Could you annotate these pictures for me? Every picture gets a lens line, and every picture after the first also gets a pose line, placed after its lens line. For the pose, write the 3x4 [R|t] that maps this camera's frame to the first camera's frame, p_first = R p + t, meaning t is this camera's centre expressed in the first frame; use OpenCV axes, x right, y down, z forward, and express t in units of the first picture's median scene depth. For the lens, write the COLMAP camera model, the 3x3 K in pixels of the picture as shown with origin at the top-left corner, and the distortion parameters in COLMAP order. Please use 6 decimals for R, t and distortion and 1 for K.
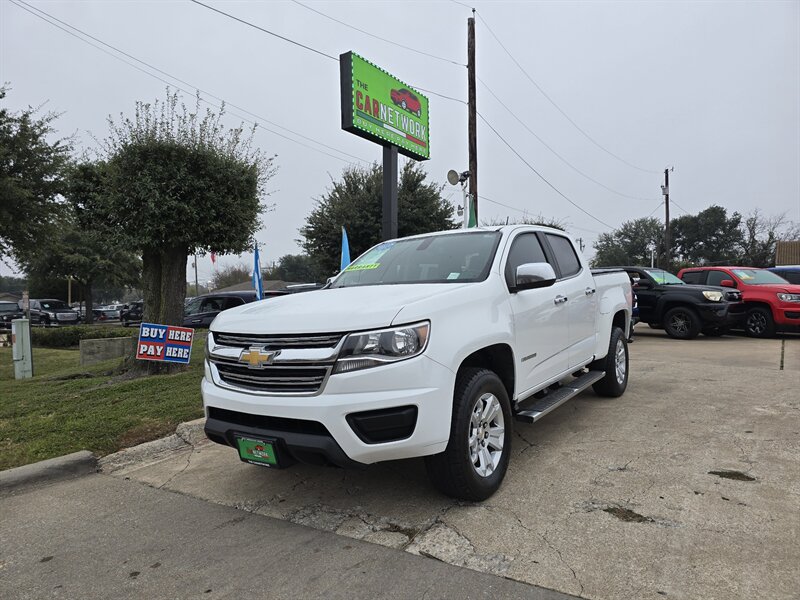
lens RADIAL K [[530.7, 0, 396.3], [0, 530.7, 297.7], [0, 0, 1]] dist [0.055460, -0.047585]
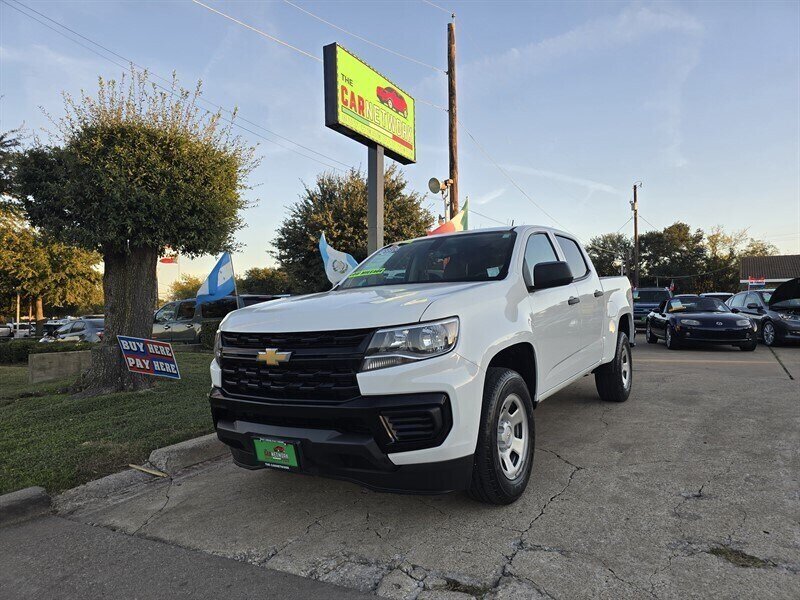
lens RADIAL K [[535.2, 0, 403.0], [0, 535.2, 307.4], [0, 0, 1]] dist [0.059663, -0.053170]
pose [[0.997511, -0.000030, 0.070514, -0.031995], [0.000712, 0.999953, -0.009645, 0.009188], [-0.070511, 0.009671, 0.997464, 0.054278]]
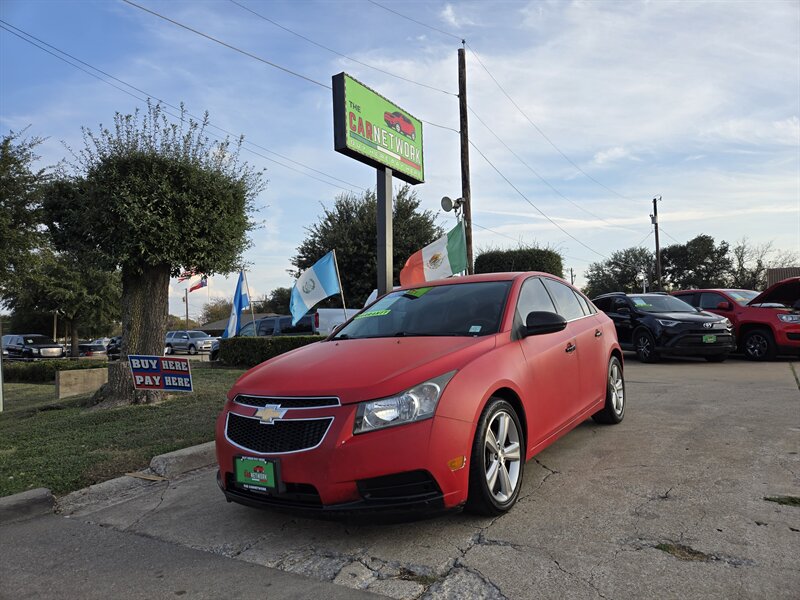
lens RADIAL K [[529.0, 0, 399.1], [0, 529.0, 302.7], [0, 0, 1]] dist [0.068802, -0.059489]
pose [[0.999741, -0.012070, 0.019305, -0.005699], [0.013060, 0.998560, -0.052034, 0.013844], [-0.018650, 0.052273, 0.998459, 0.038517]]
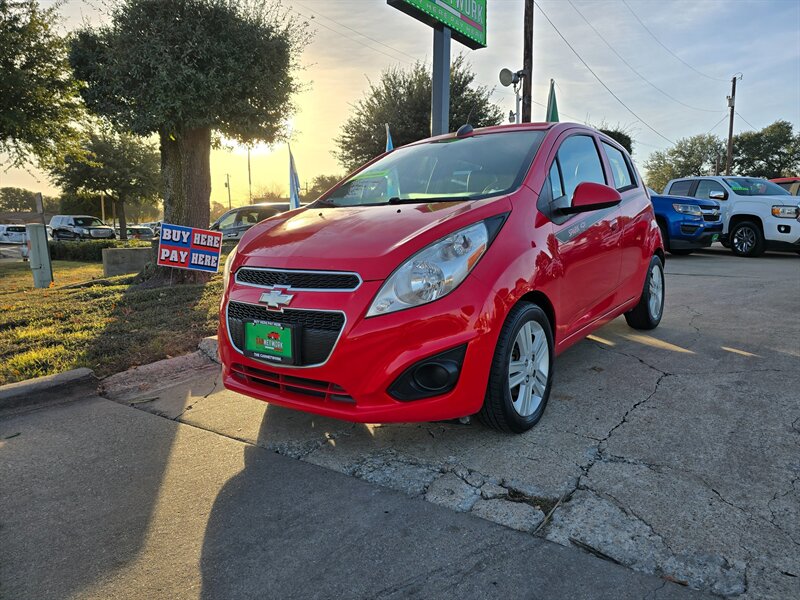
lens RADIAL K [[533.7, 0, 405.1], [0, 533.7, 291.1], [0, 0, 1]] dist [0.054535, -0.045519]
pose [[0.998884, 0.013797, -0.045160, -0.027630], [-0.007886, 0.991673, 0.128538, 0.024334], [0.046558, -0.128038, 0.990676, 0.091480]]
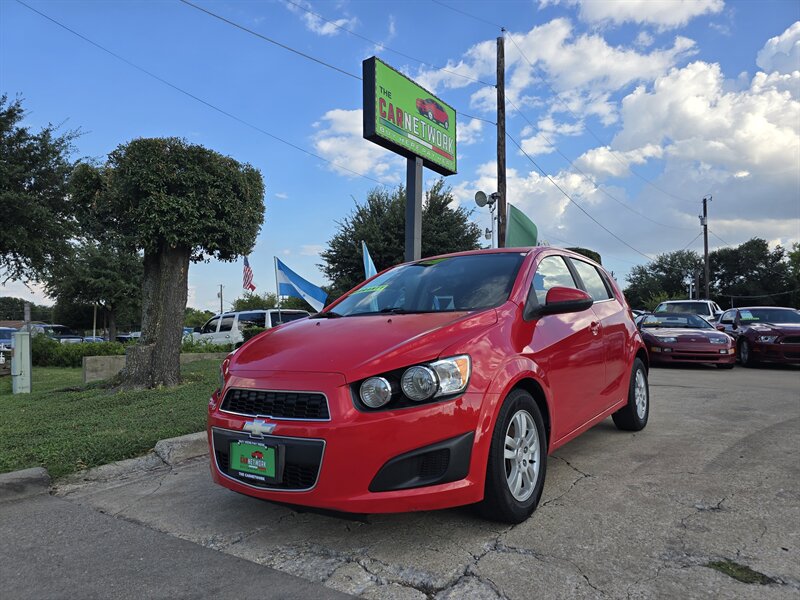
lens RADIAL K [[535.3, 0, 393.6], [0, 535.3, 307.5], [0, 0, 1]] dist [0.058249, -0.051534]
pose [[0.998617, 0.011036, -0.051398, 0.002991], [-0.013347, 0.998905, -0.044837, 0.024445], [0.050847, 0.045461, 0.997671, 0.064641]]
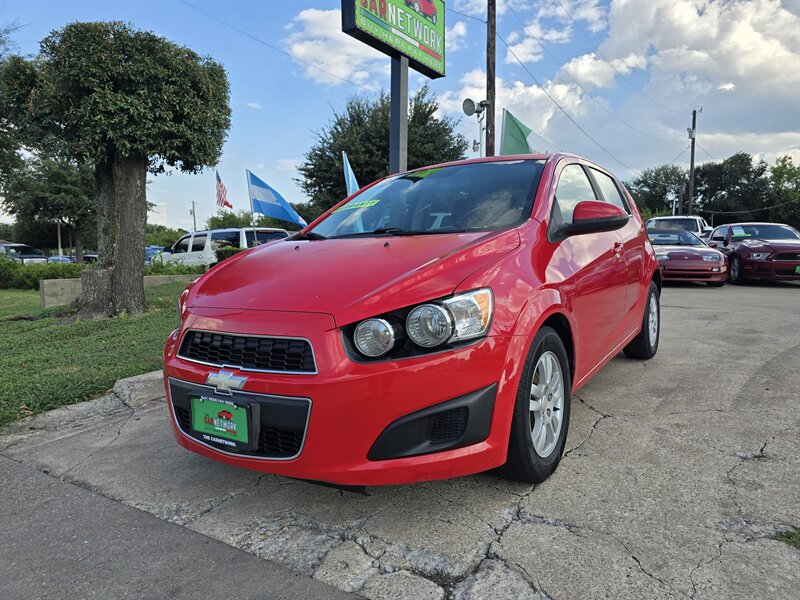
lens RADIAL K [[540.1, 0, 398.9], [0, 540.1, 300.2], [0, 0, 1]] dist [0.050550, -0.046180]
pose [[0.999949, 0.008827, -0.004832, -0.005478], [-0.008342, 0.995664, 0.092647, 0.021776], [0.005629, -0.092602, 0.995687, 0.108067]]
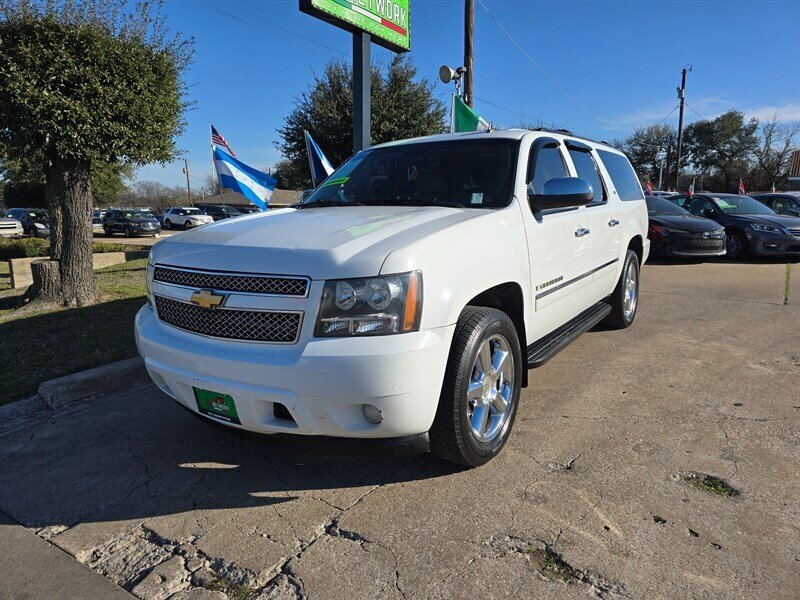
lens RADIAL K [[530.0, 0, 400.6], [0, 530.0, 294.7], [0, 0, 1]] dist [0.057542, -0.050631]
pose [[0.999956, 0.008965, 0.002671, 0.056015], [-0.009282, 0.986253, 0.164981, -0.014798], [-0.001155, -0.164999, 0.986293, 0.089713]]
